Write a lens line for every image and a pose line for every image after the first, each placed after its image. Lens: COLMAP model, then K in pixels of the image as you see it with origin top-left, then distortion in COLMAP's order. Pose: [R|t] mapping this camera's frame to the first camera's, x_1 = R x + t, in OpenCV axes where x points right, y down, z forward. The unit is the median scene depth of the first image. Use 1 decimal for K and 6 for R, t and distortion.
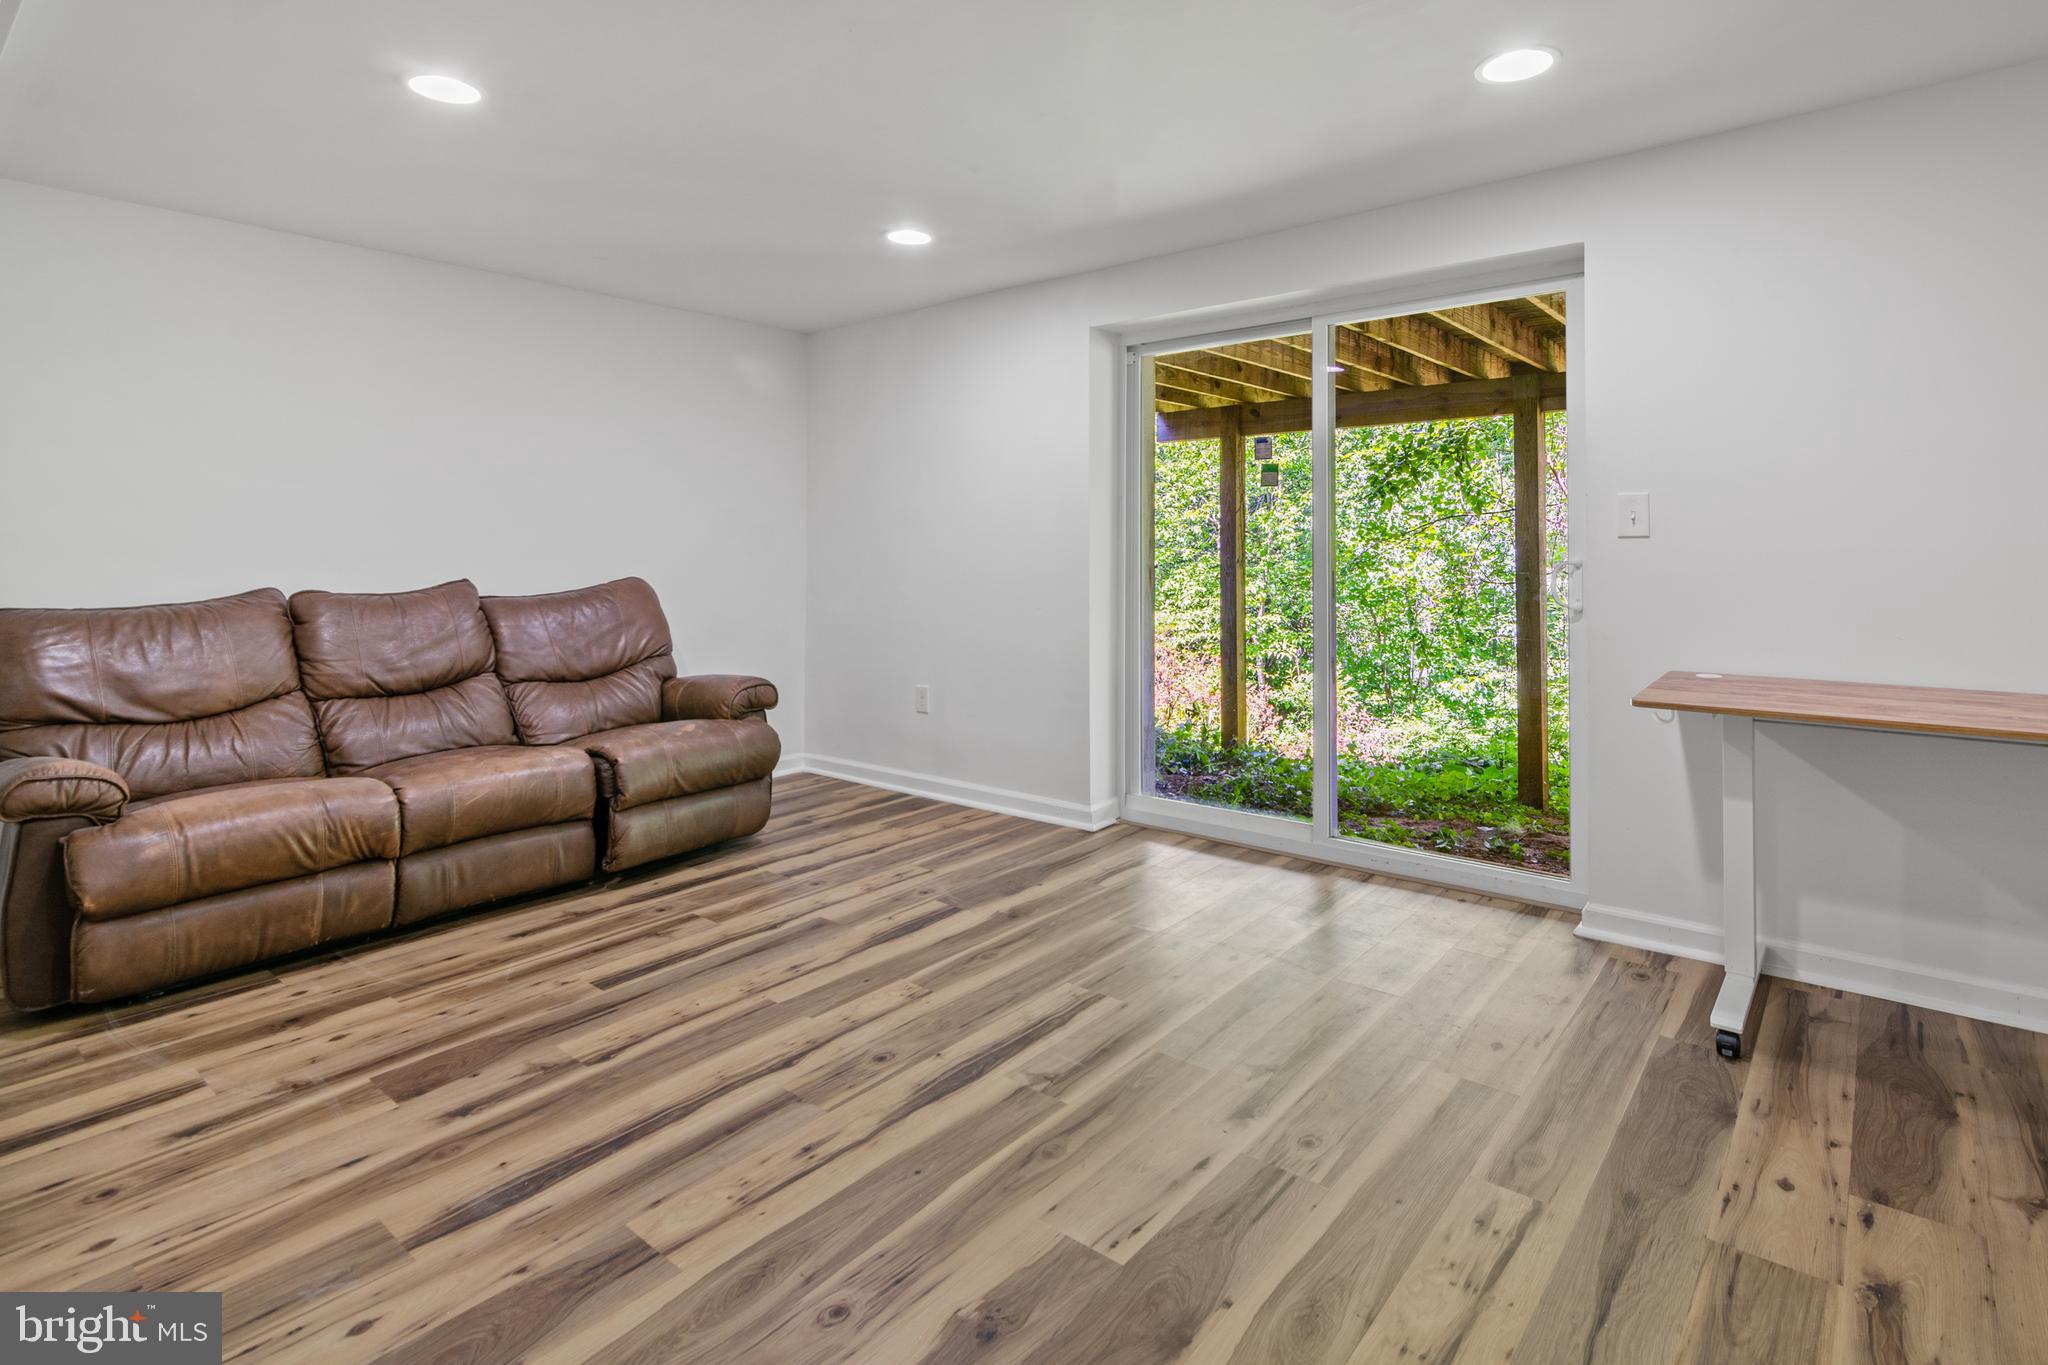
lens RADIAL K [[1039.8, 0, 1015.7], [0, 1039.8, 560.4], [0, 0, 1]] dist [0.001224, -0.001421]
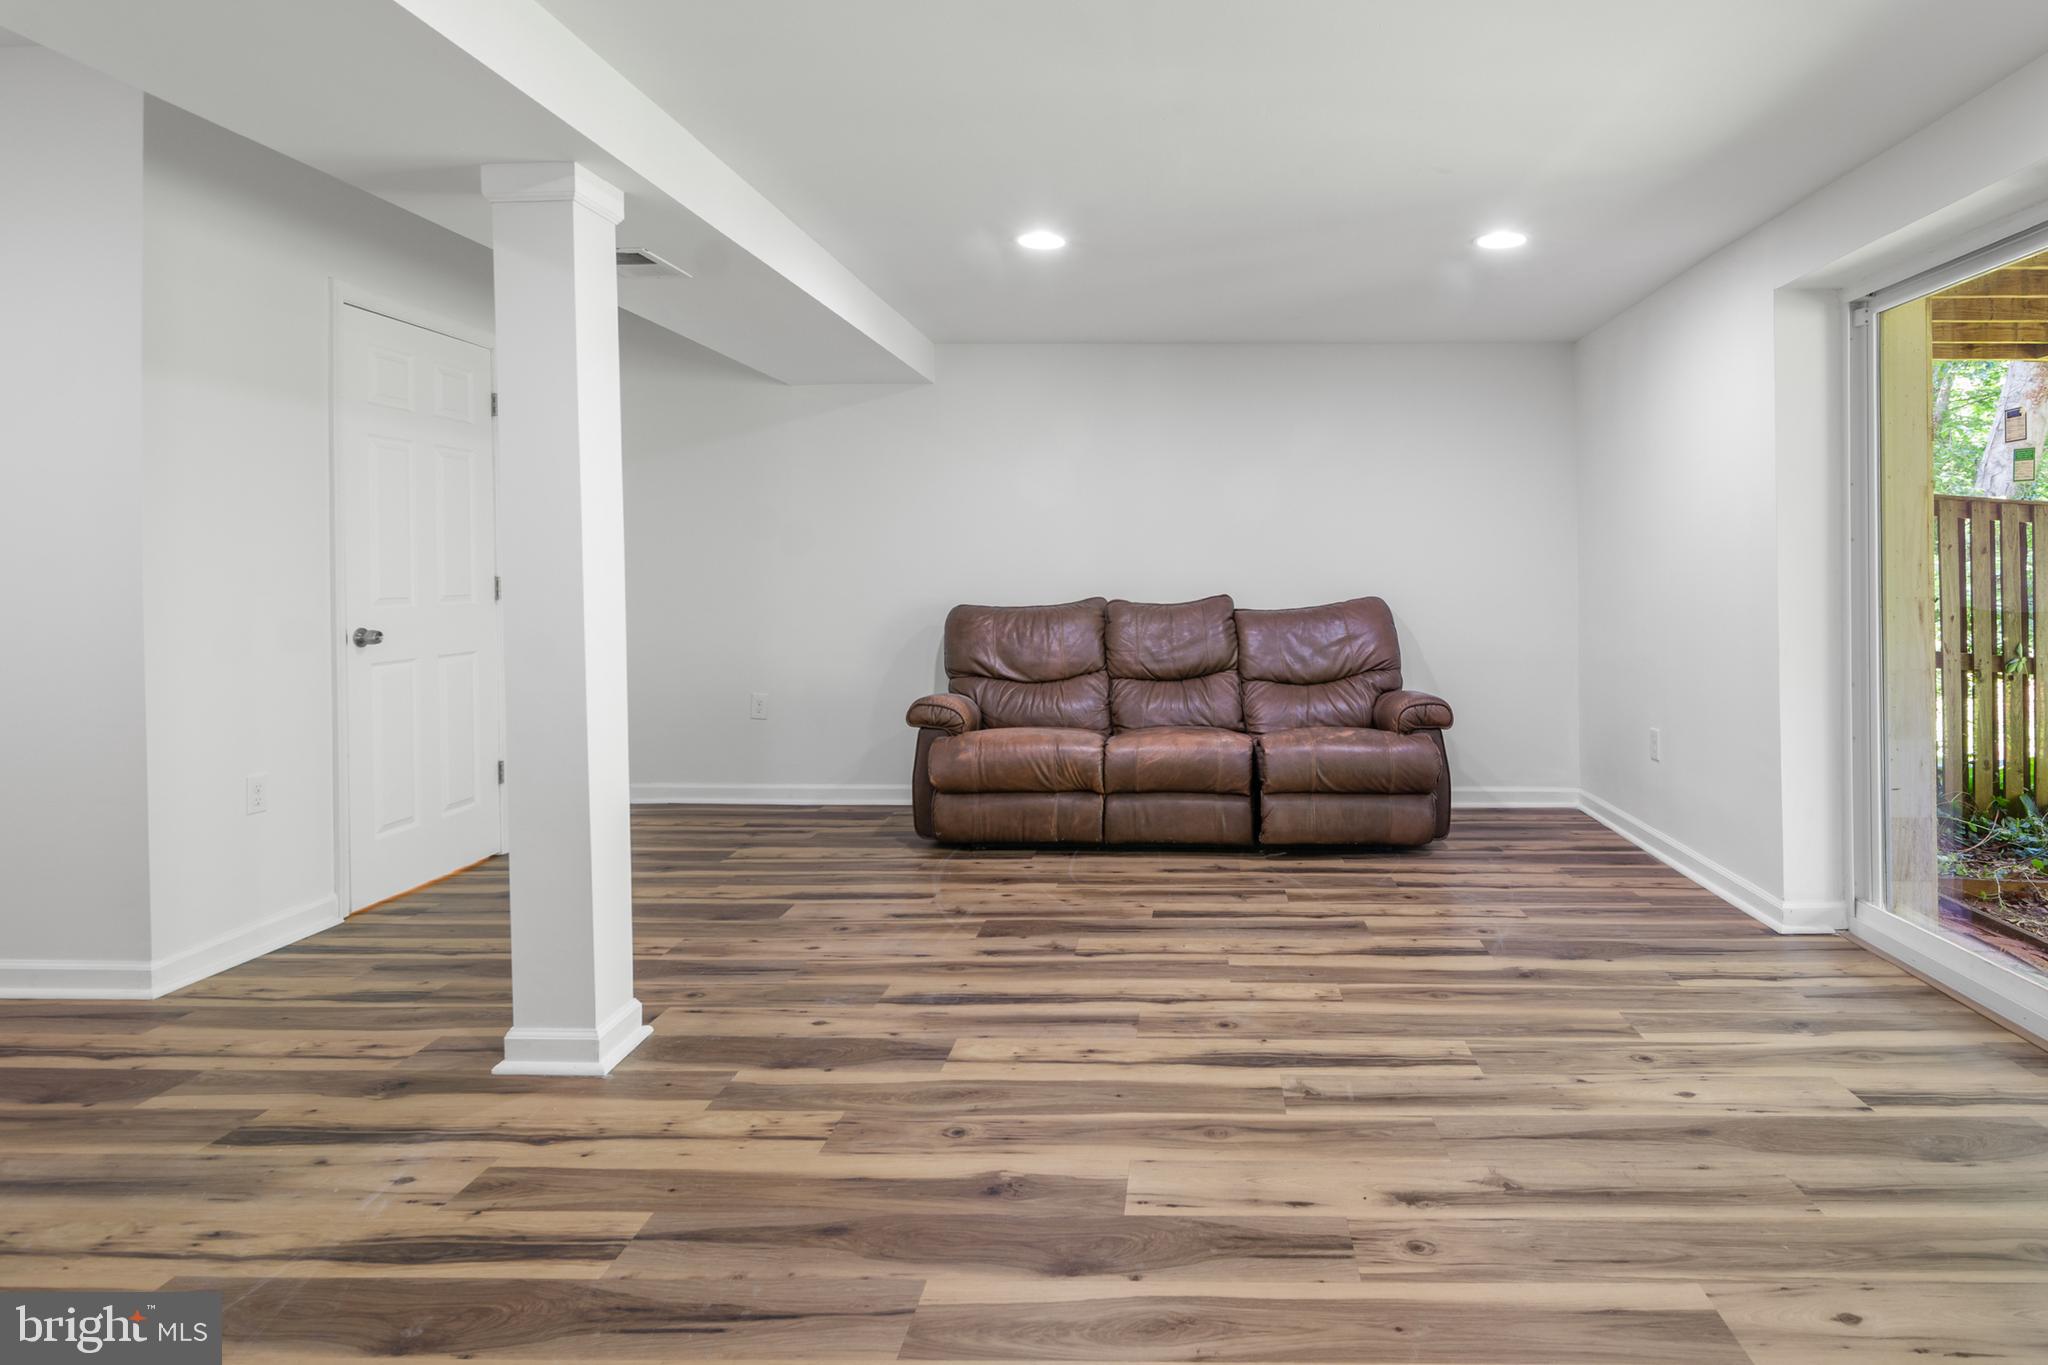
lens RADIAL K [[972.5, 0, 1025.0], [0, 972.5, 625.9], [0, 0, 1]] dist [0.001982, -0.000395]
pose [[0.626573, 0.050498, -0.777725, 0.345108], [-0.015179, 0.998500, 0.052604, -0.003266], [0.779215, -0.021155, 0.626400, 0.116400]]
